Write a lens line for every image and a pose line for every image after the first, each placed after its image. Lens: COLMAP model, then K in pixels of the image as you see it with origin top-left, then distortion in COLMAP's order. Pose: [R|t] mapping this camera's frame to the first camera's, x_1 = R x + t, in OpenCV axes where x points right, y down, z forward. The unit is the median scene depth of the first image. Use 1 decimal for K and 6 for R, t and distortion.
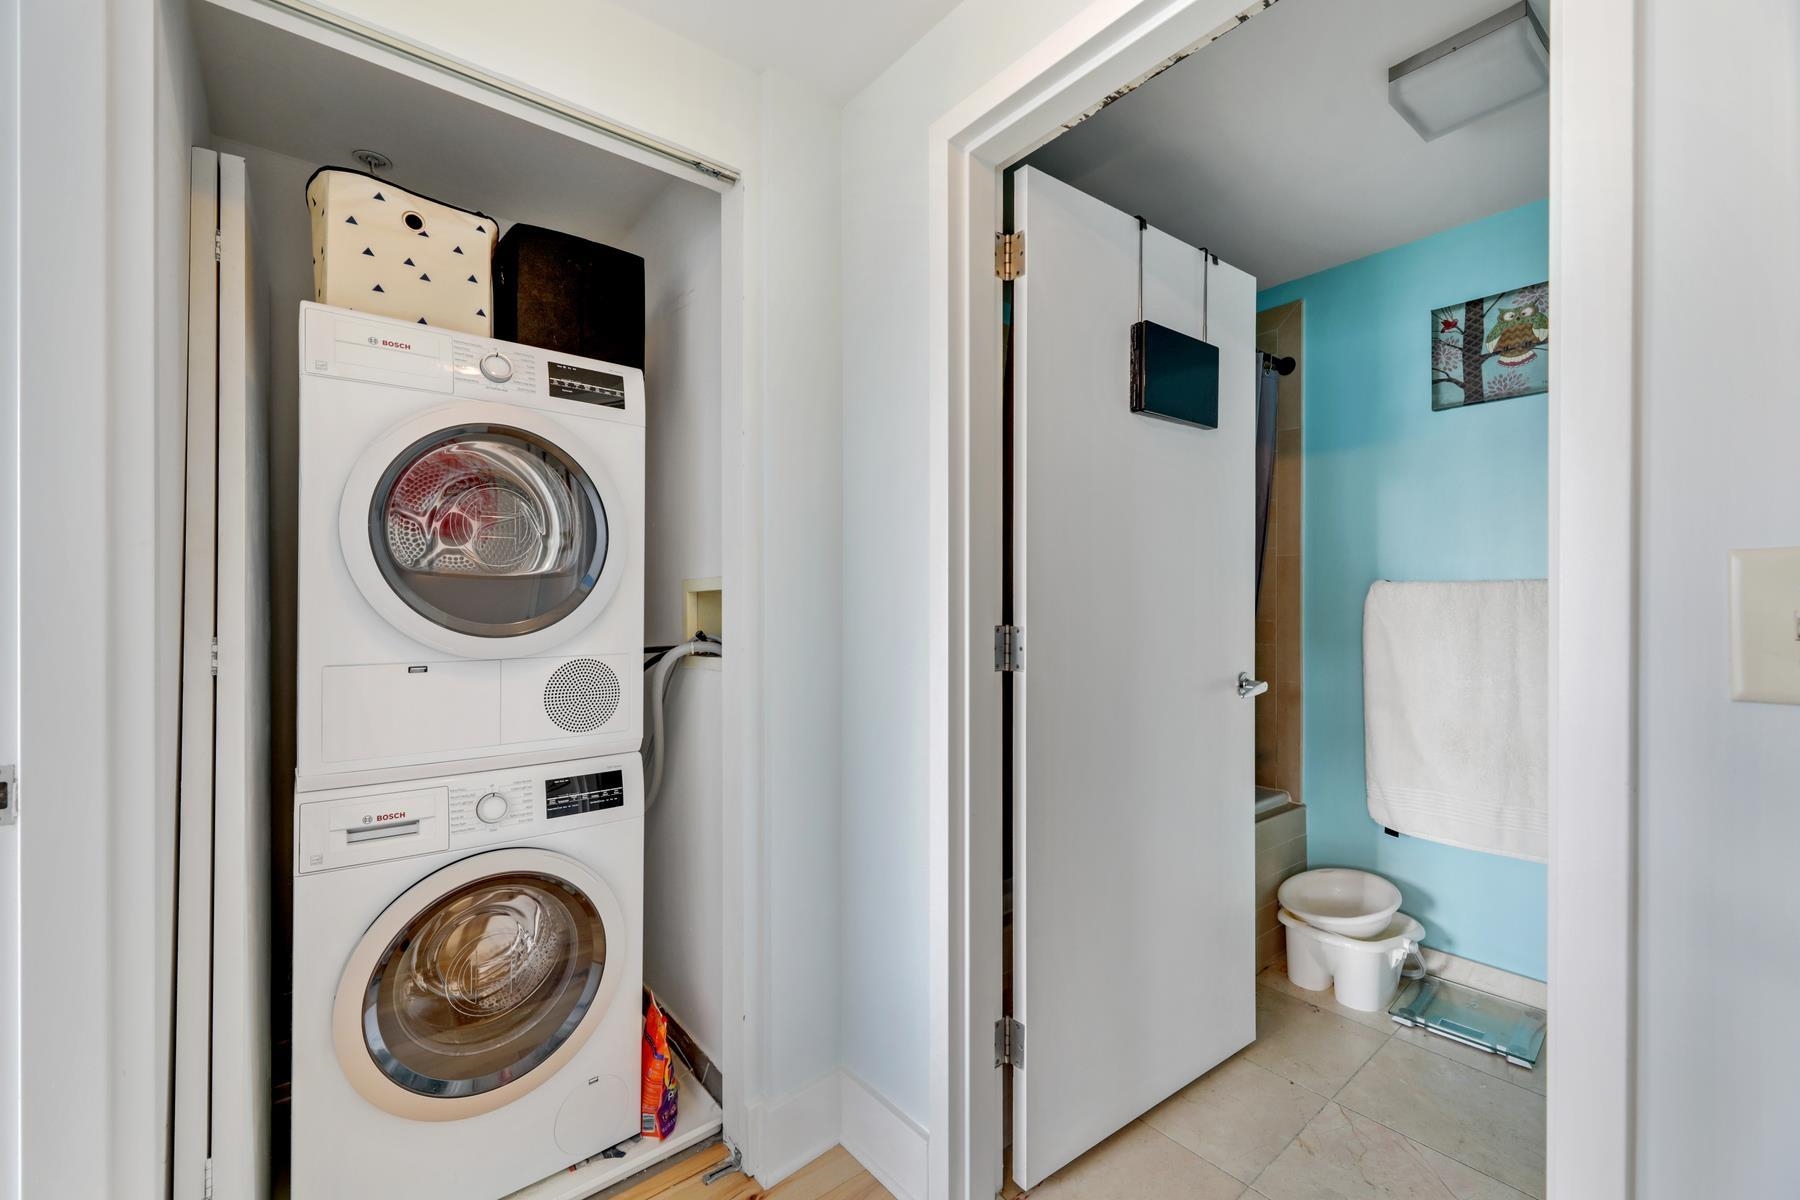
lens RADIAL K [[752.7, 0, 894.2], [0, 752.7, 606.6], [0, 0, 1]] dist [-0.000852, -0.000975]
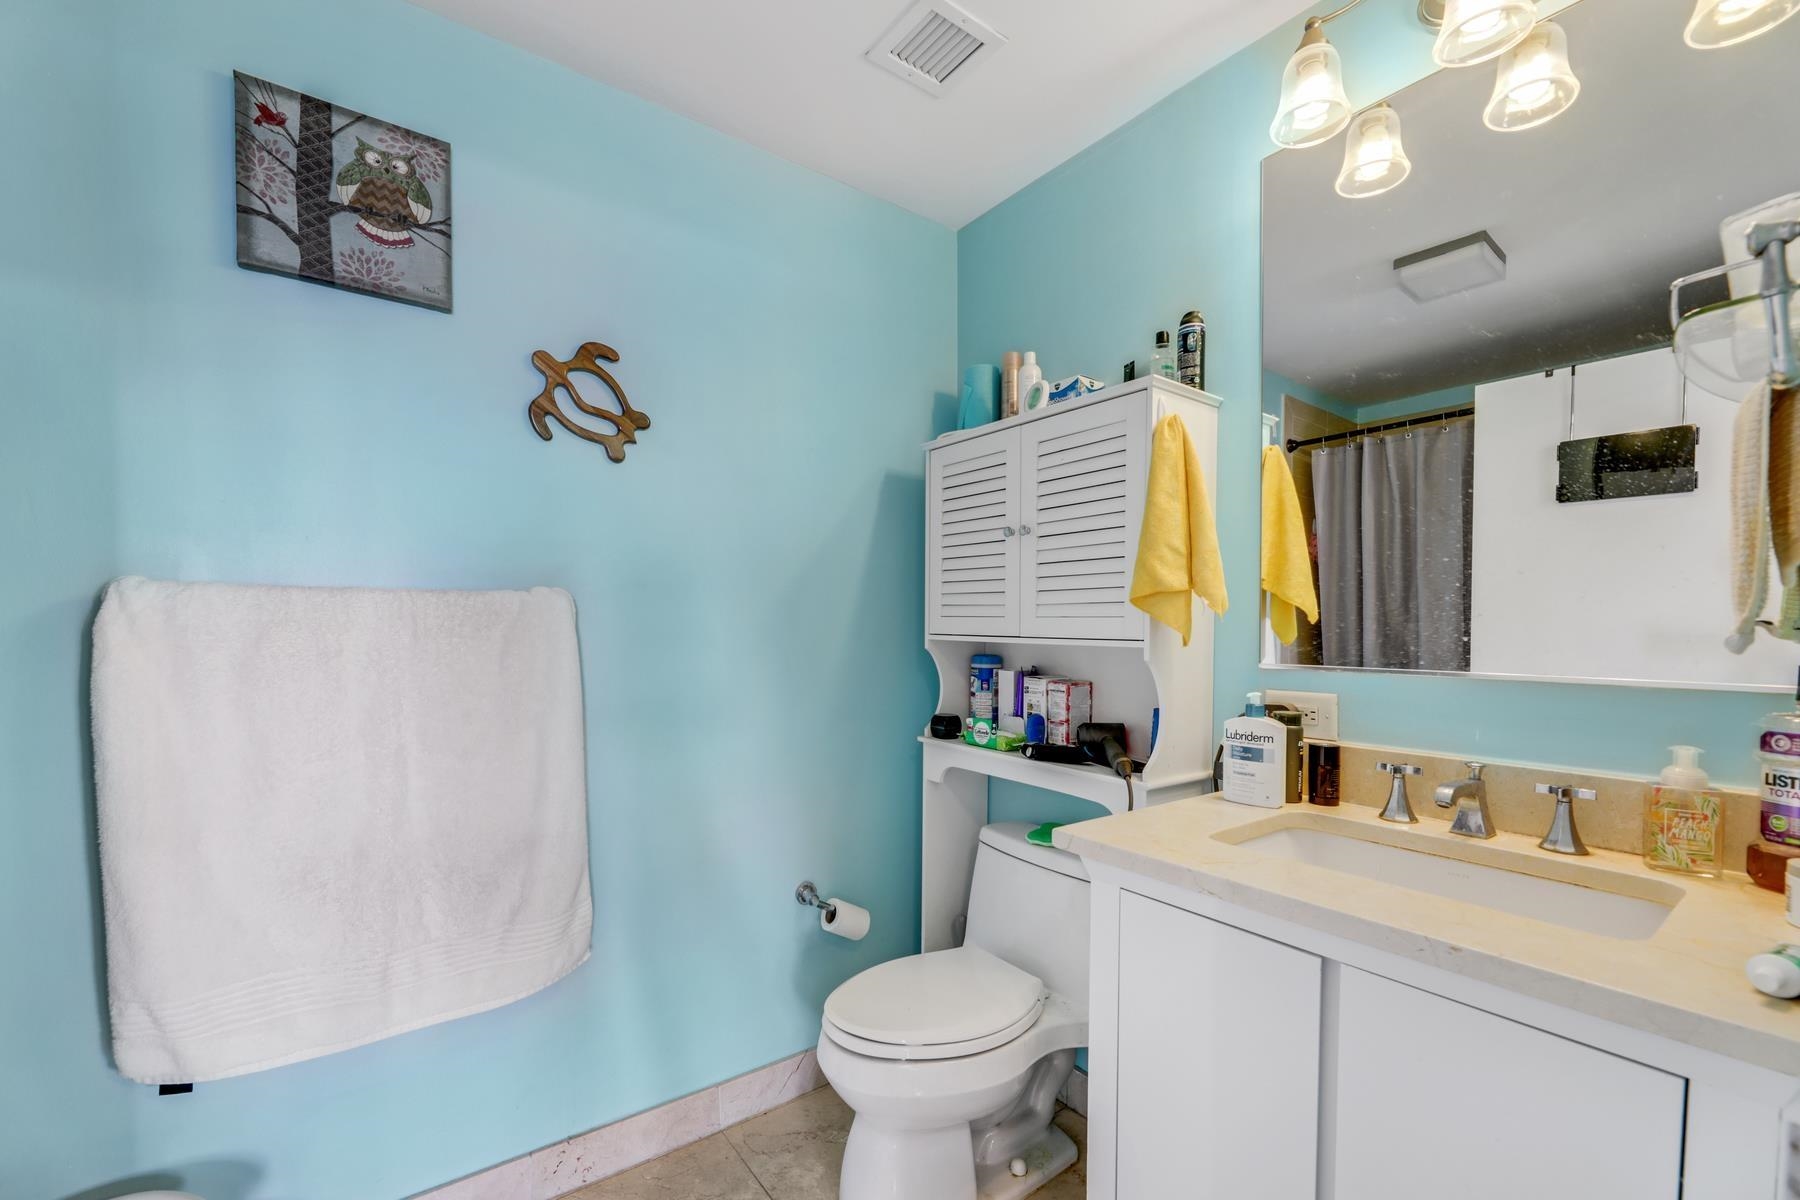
lens RADIAL K [[752.7, 0, 849.6], [0, 752.7, 651.4], [0, 0, 1]] dist [-0.000852, -0.000975]
pose [[0.058046, -0.025967, 0.997976, 0.211081], [-0.005248, 0.999640, 0.026315, -0.002765], [-0.998300, -0.006765, 0.057889, 0.554514]]
